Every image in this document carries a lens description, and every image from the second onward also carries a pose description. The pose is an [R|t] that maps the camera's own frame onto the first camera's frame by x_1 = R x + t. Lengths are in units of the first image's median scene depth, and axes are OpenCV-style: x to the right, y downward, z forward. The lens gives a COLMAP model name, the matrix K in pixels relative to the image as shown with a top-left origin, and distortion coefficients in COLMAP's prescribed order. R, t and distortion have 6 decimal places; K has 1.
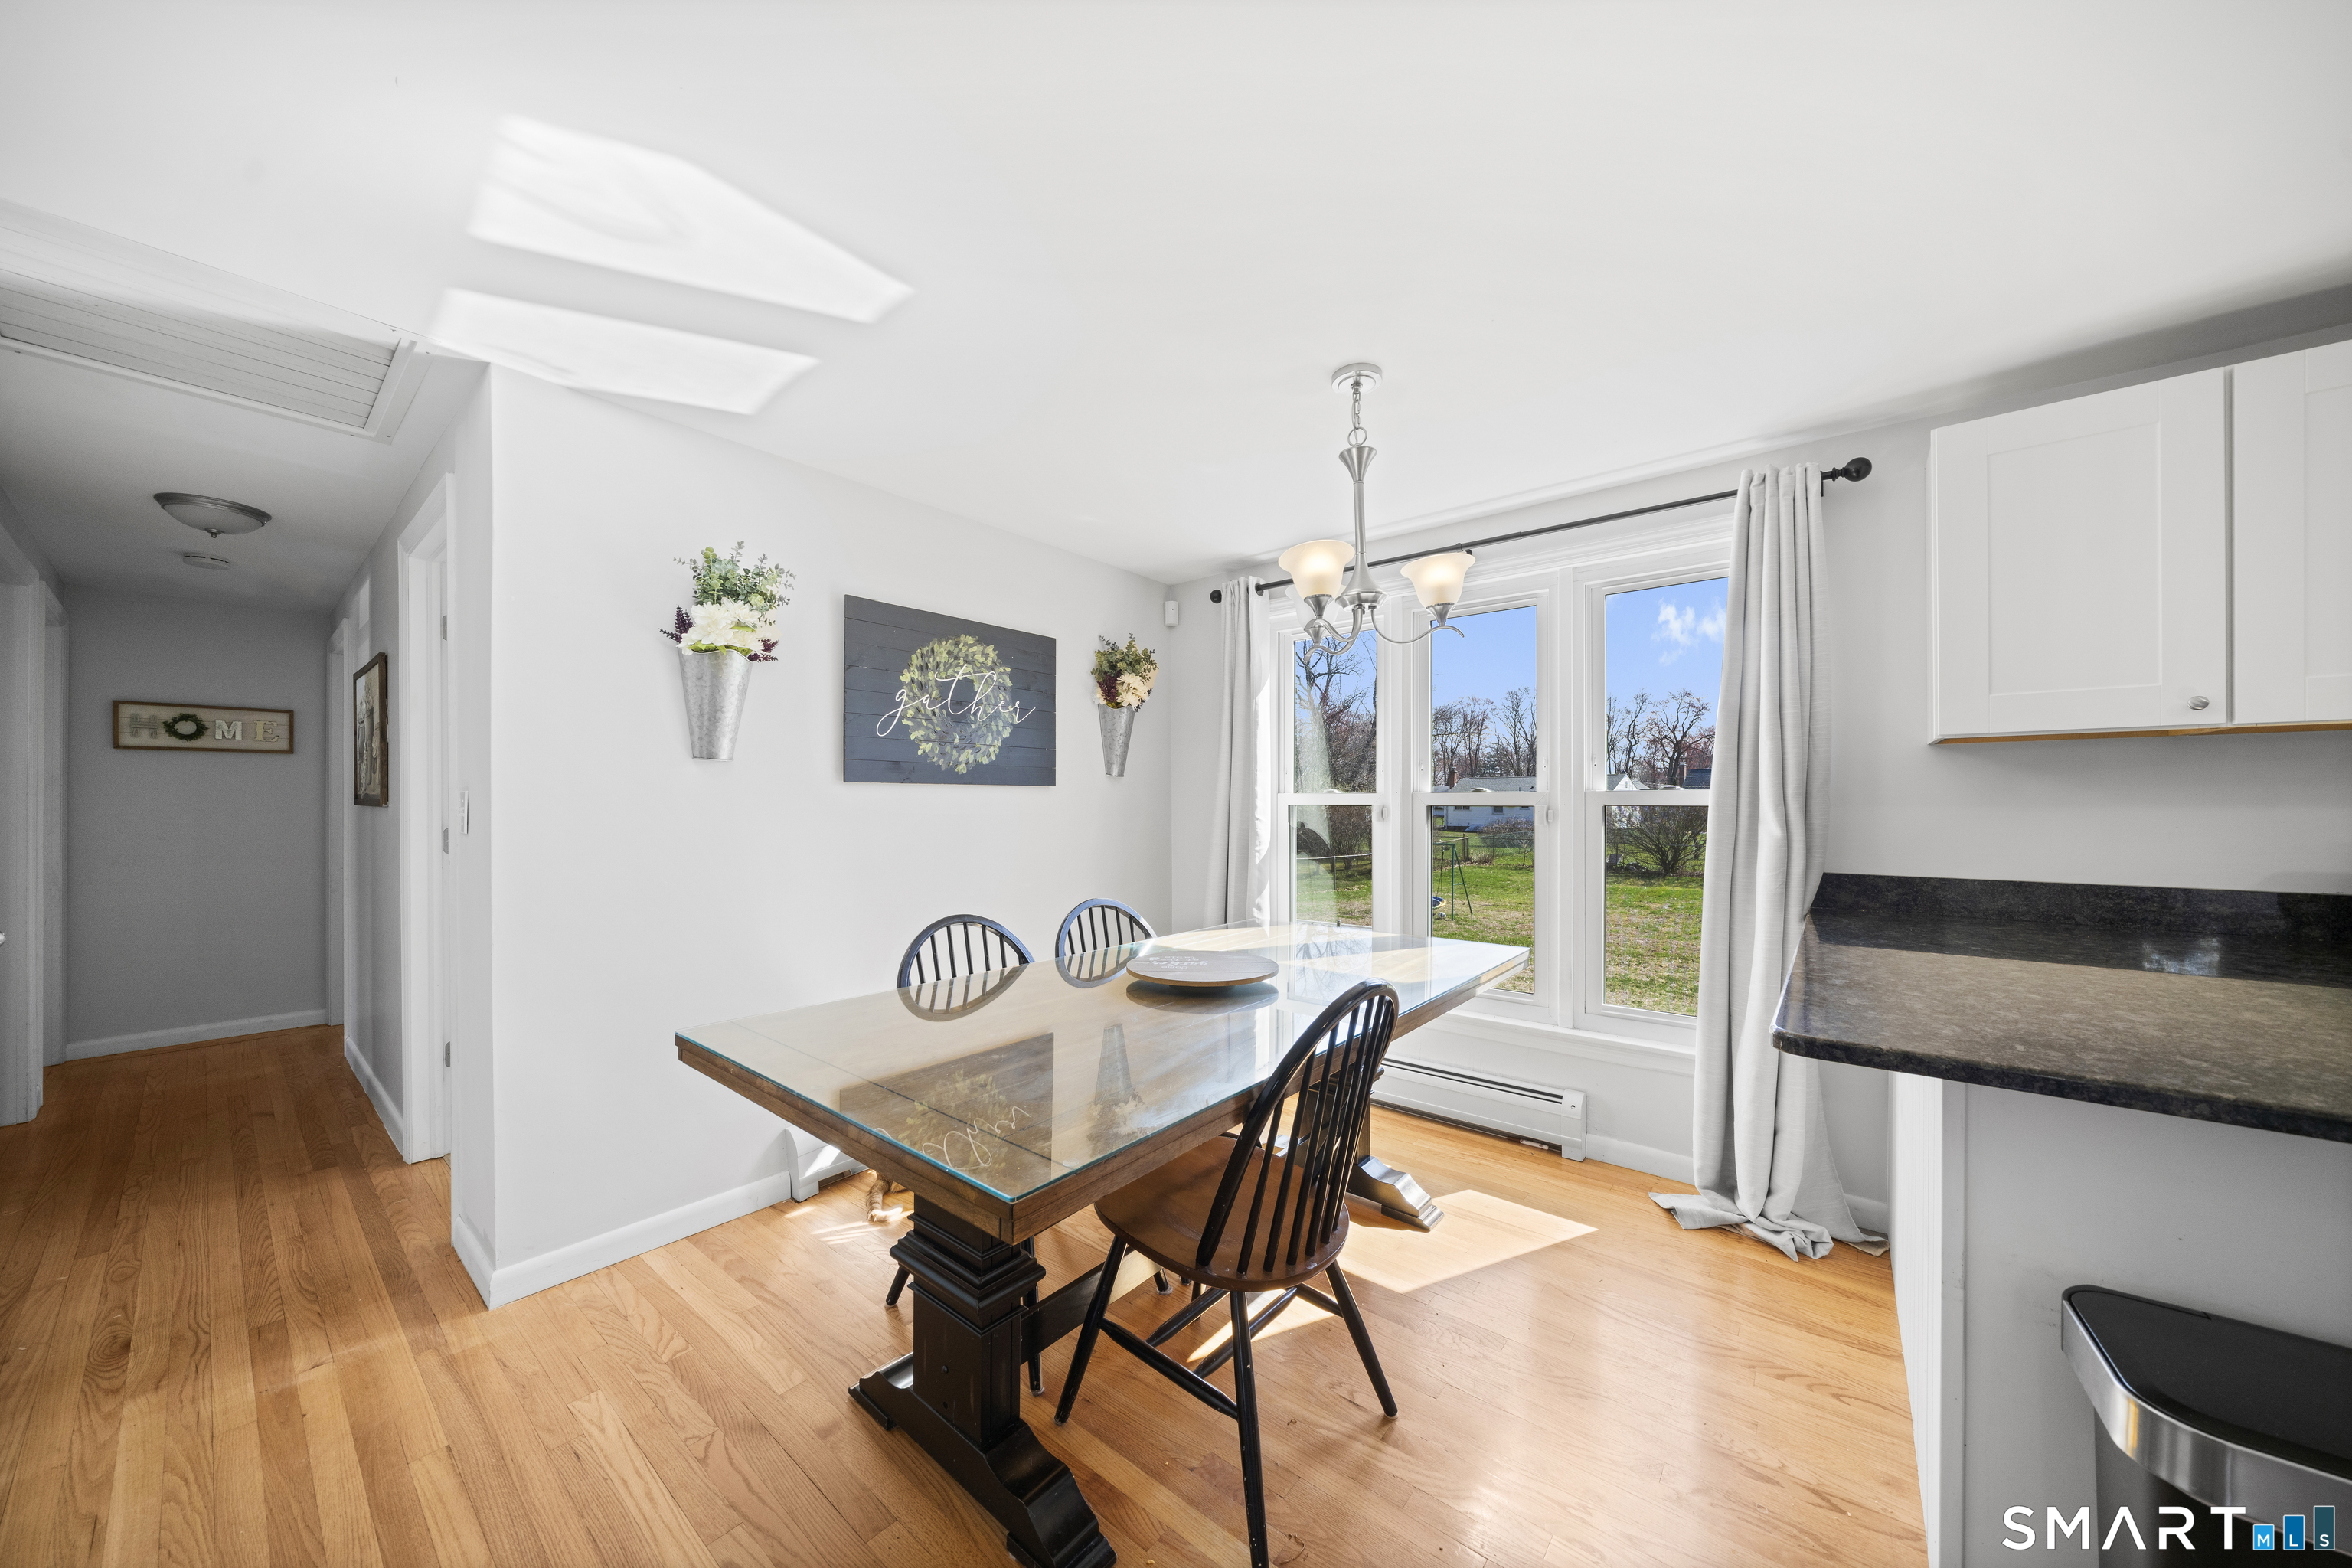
lens RADIAL K [[817.4, 0, 1191.0], [0, 817.4, 809.5], [0, 0, 1]] dist [-0.005961, 0.000037]
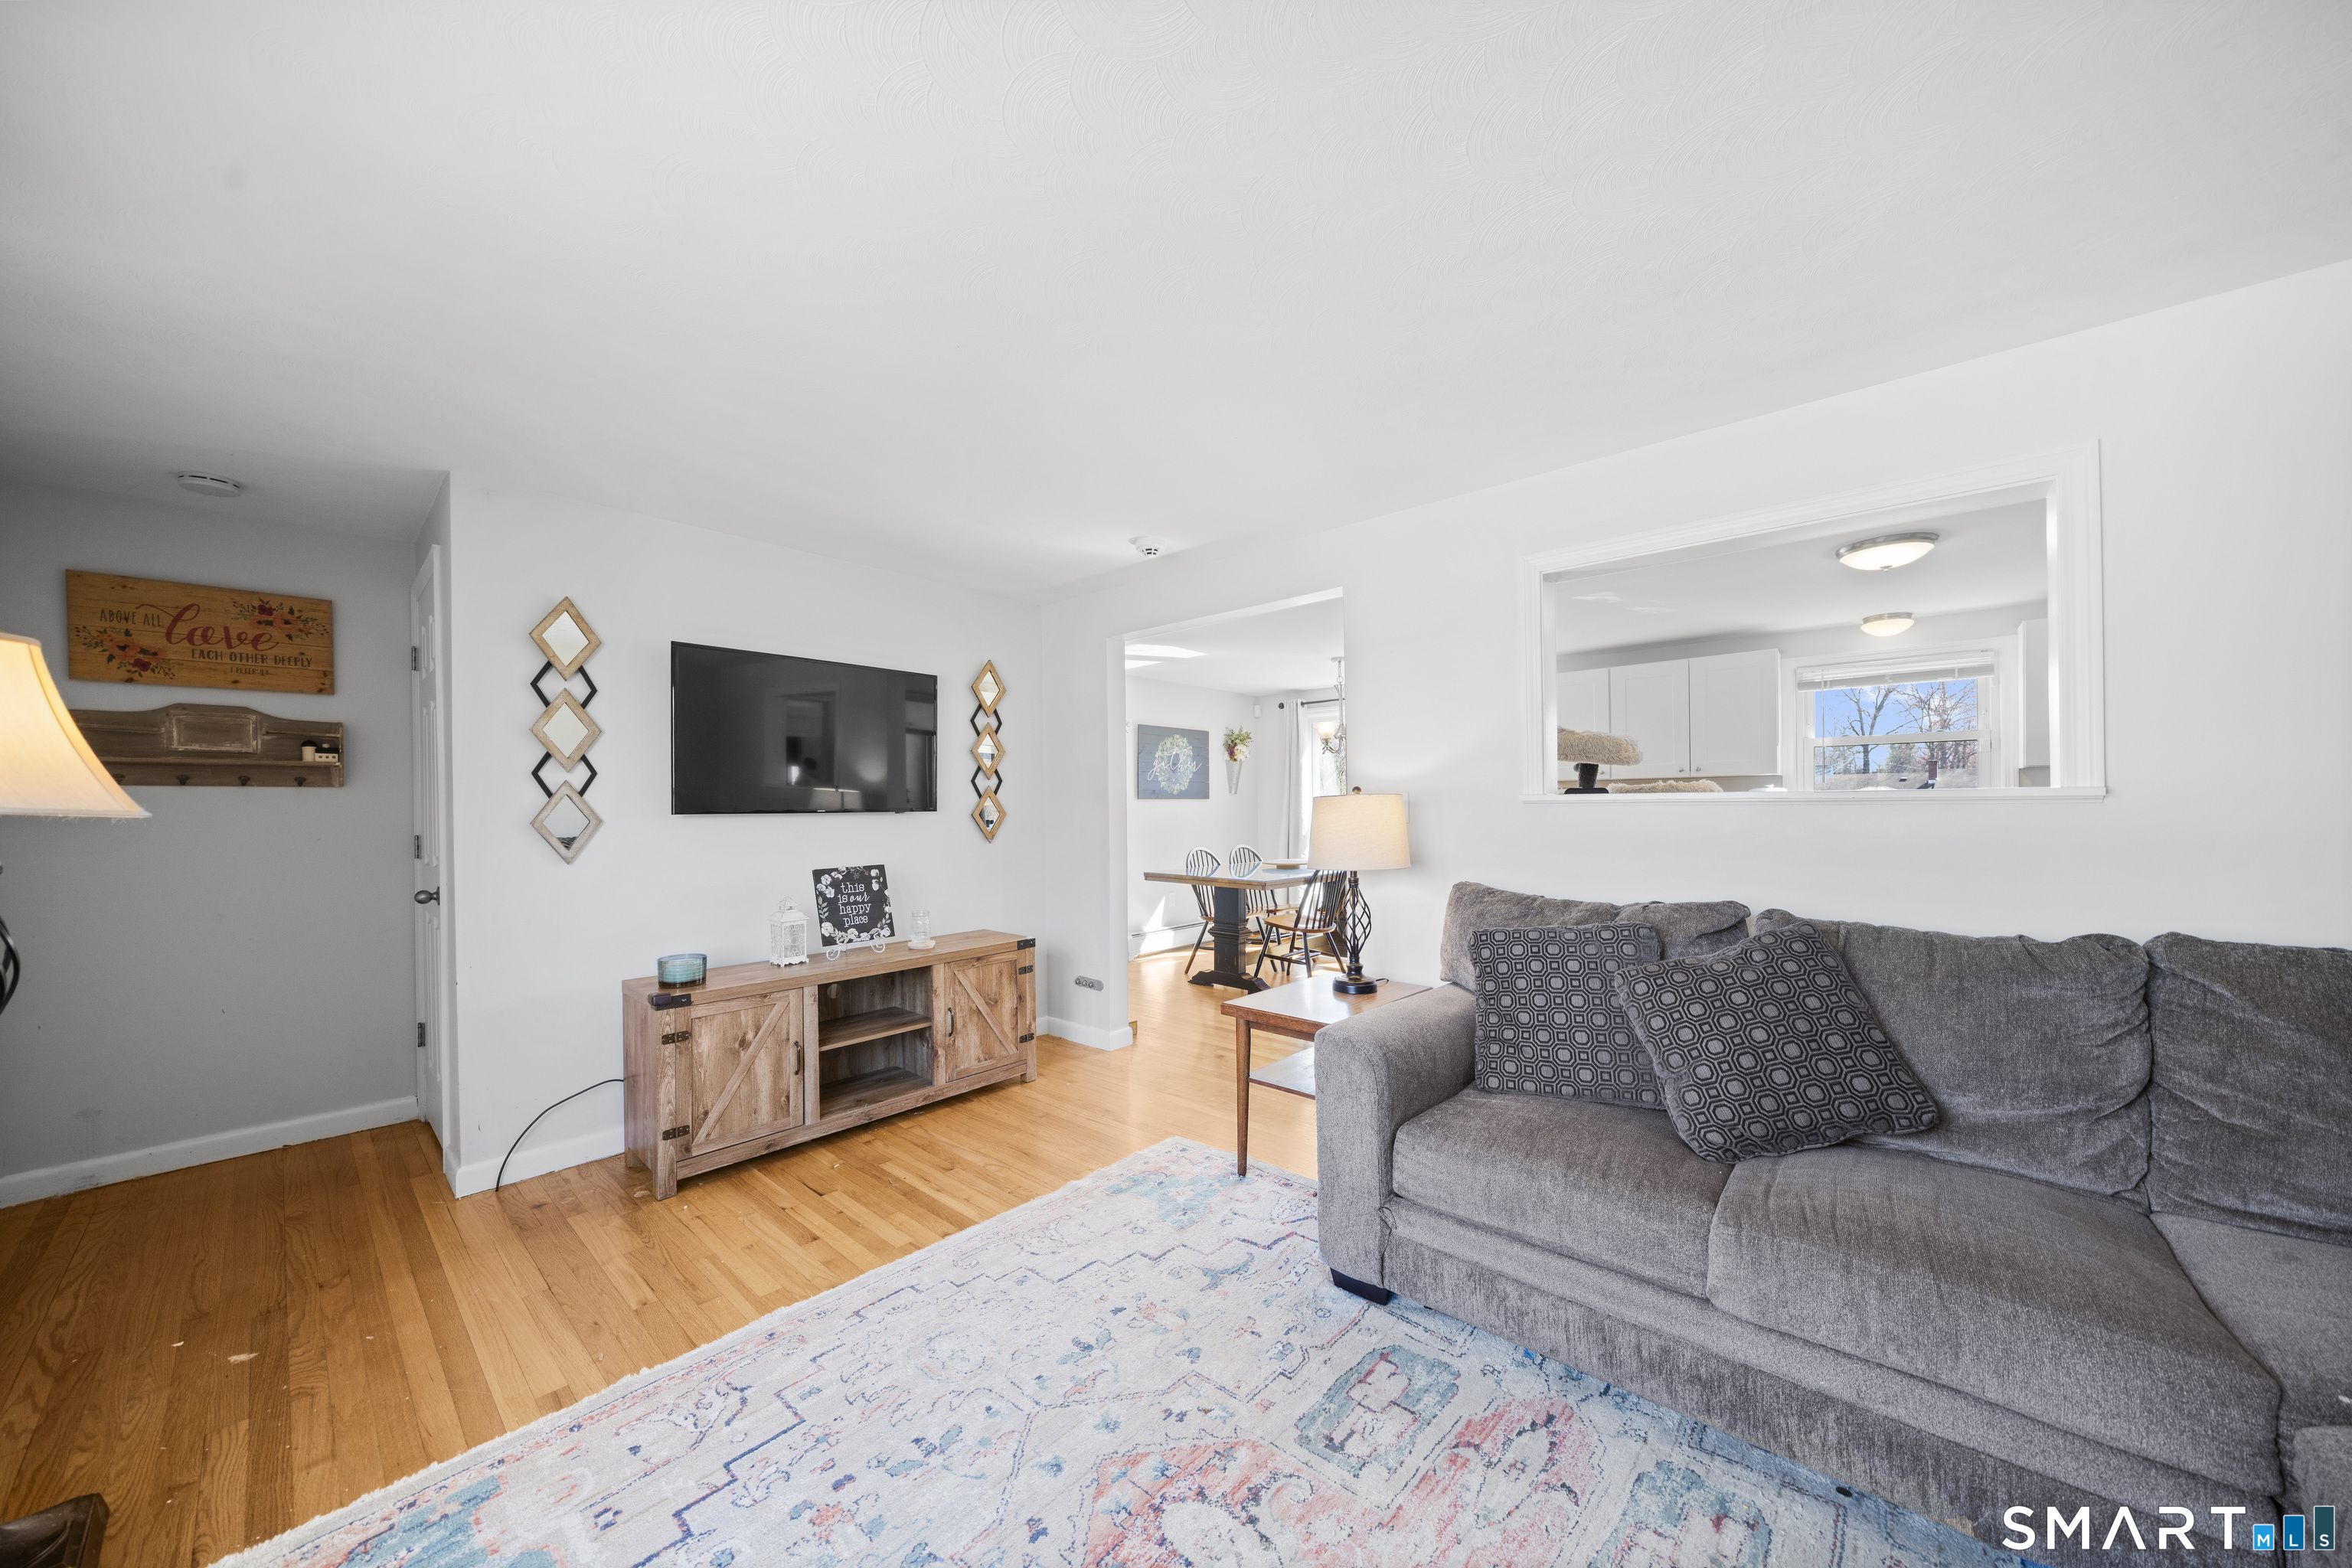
lens RADIAL K [[817.4, 0, 1173.5], [0, 817.4, 810.7], [0, 0, 1]] dist [-0.005961, 0.000037]
pose [[0.998468, -0.009121, -0.054580, -0.202380], [0.008890, 0.999950, -0.004471, 0.015423], [0.054618, 0.003979, 0.998499, -1.661351]]
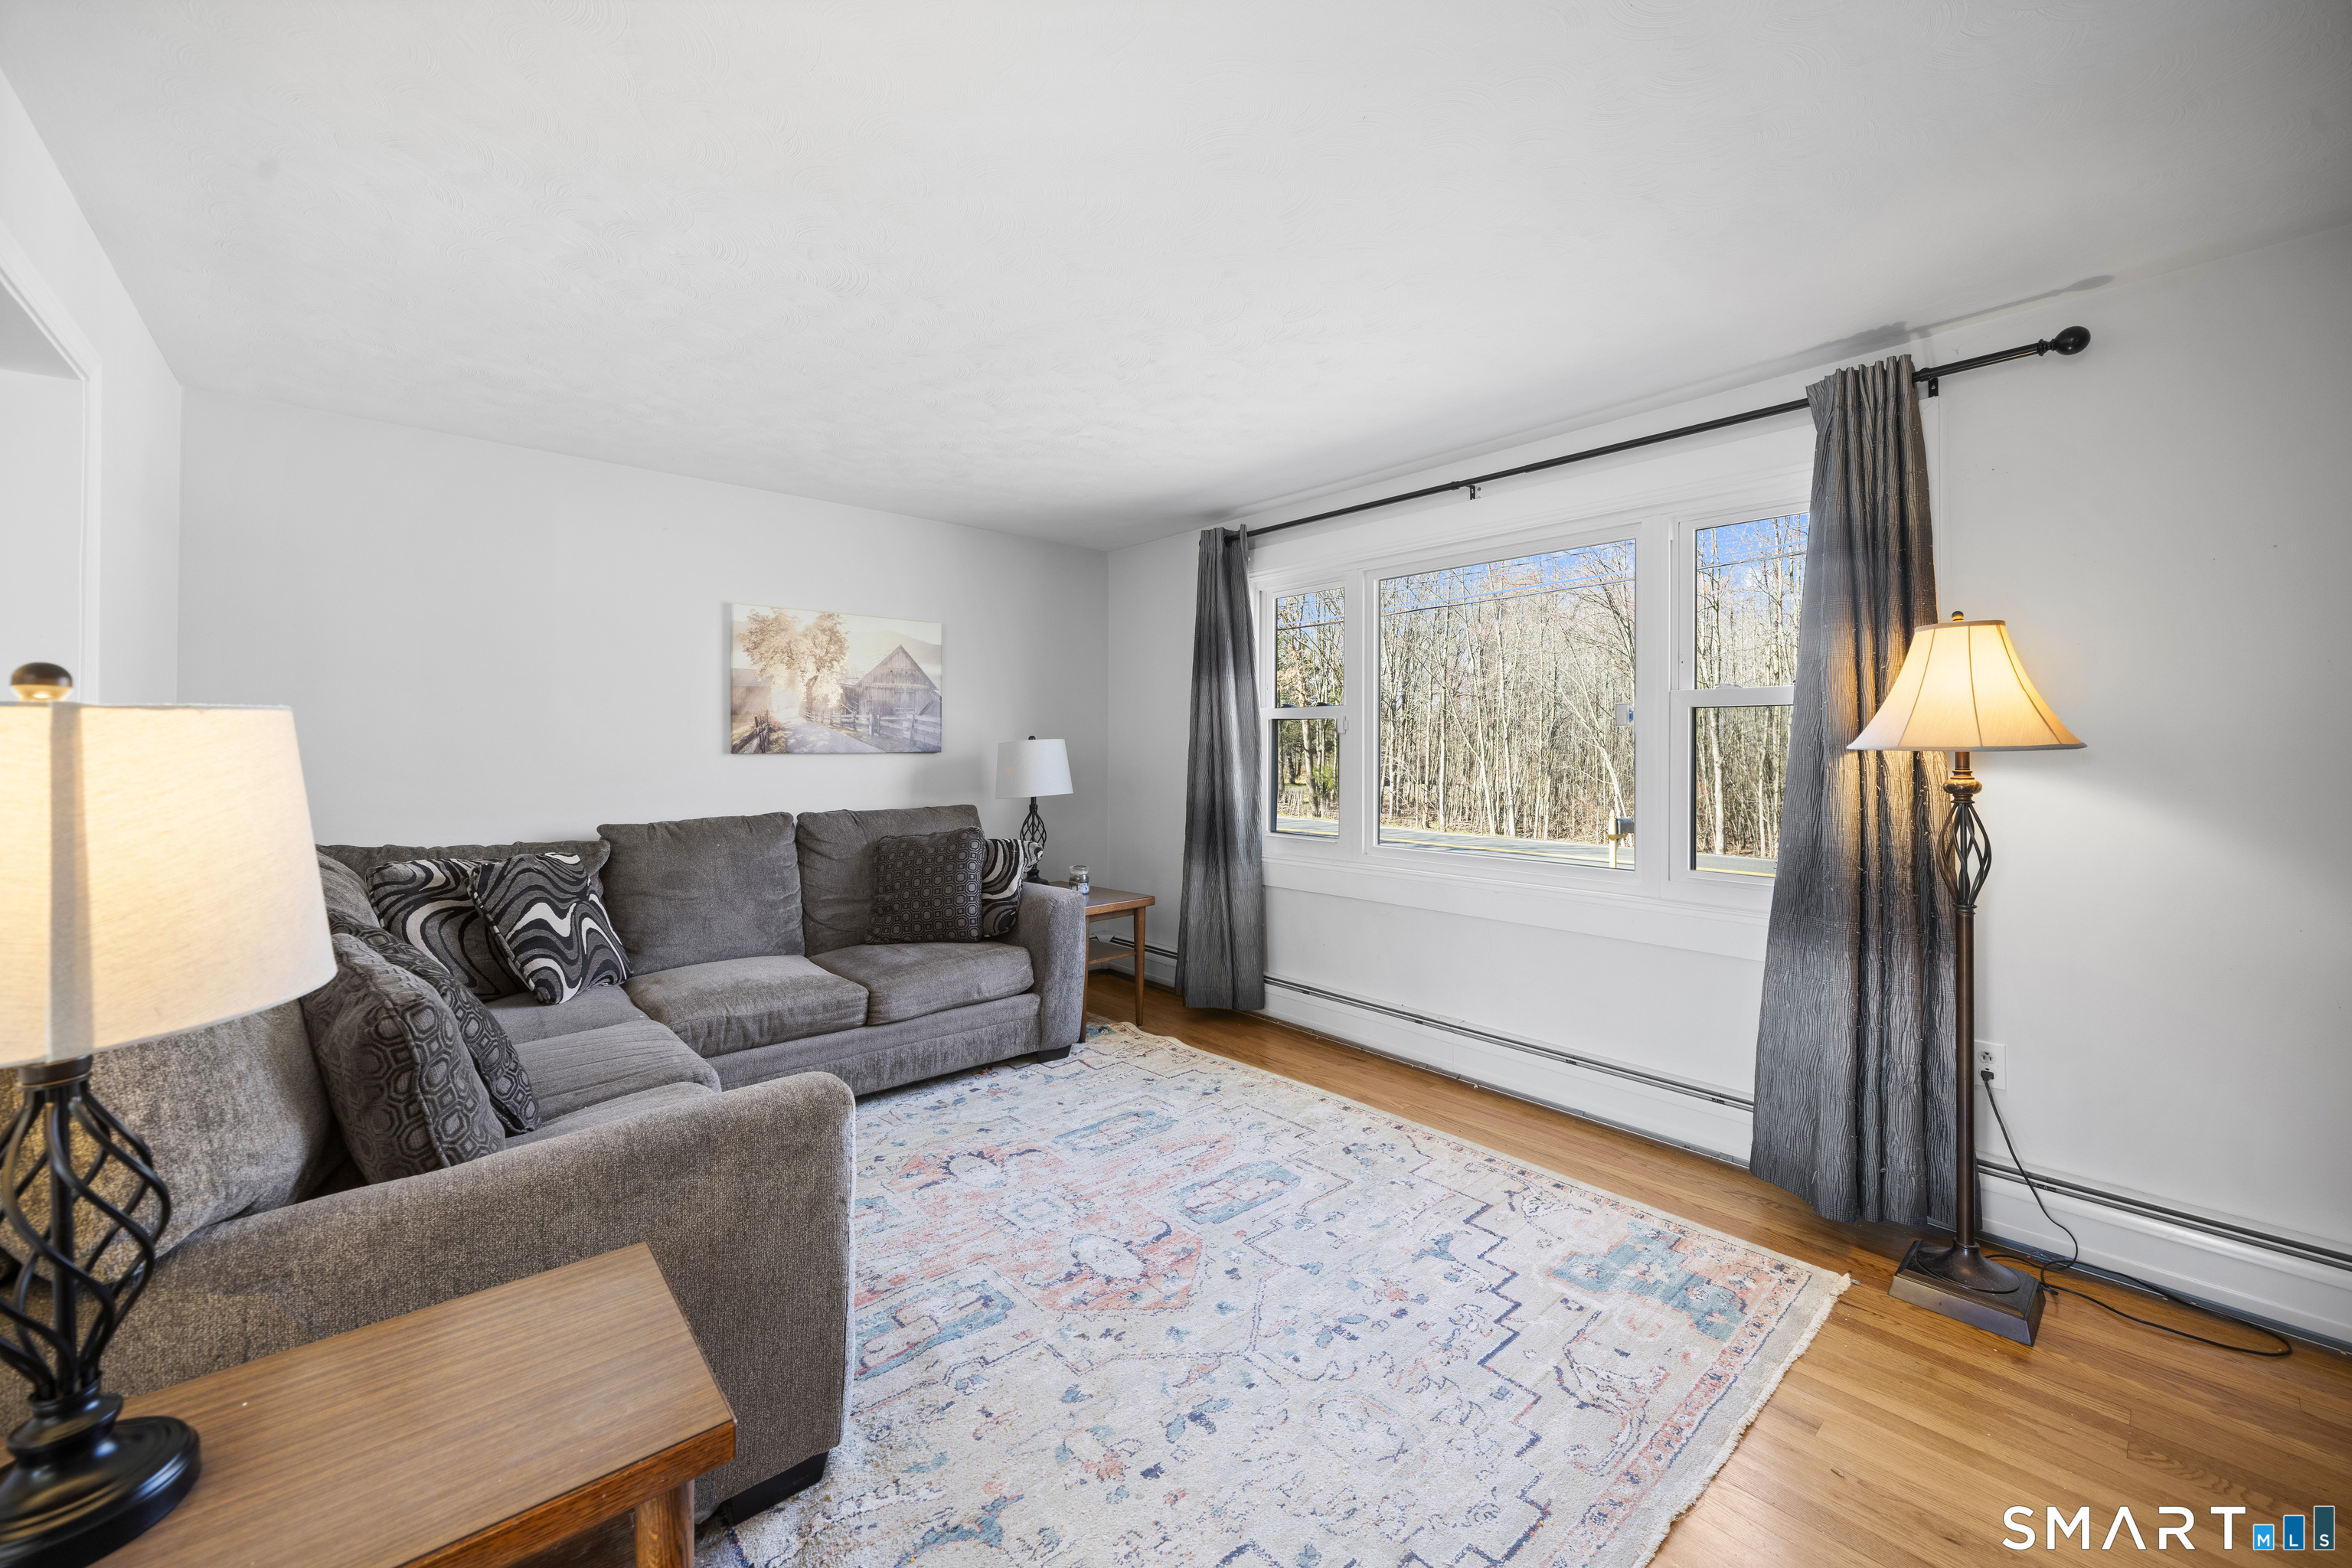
lens RADIAL K [[925.8, 0, 1191.0], [0, 925.8, 738.8], [0, 0, 1]] dist [-0.006242, 0.000283]
pose [[-0.986233, 0.001629, 0.165351, -0.442435], [0.000951, 0.999991, -0.004178, 0.003116], [-0.165357, -0.003963, -0.986226, -0.205604]]
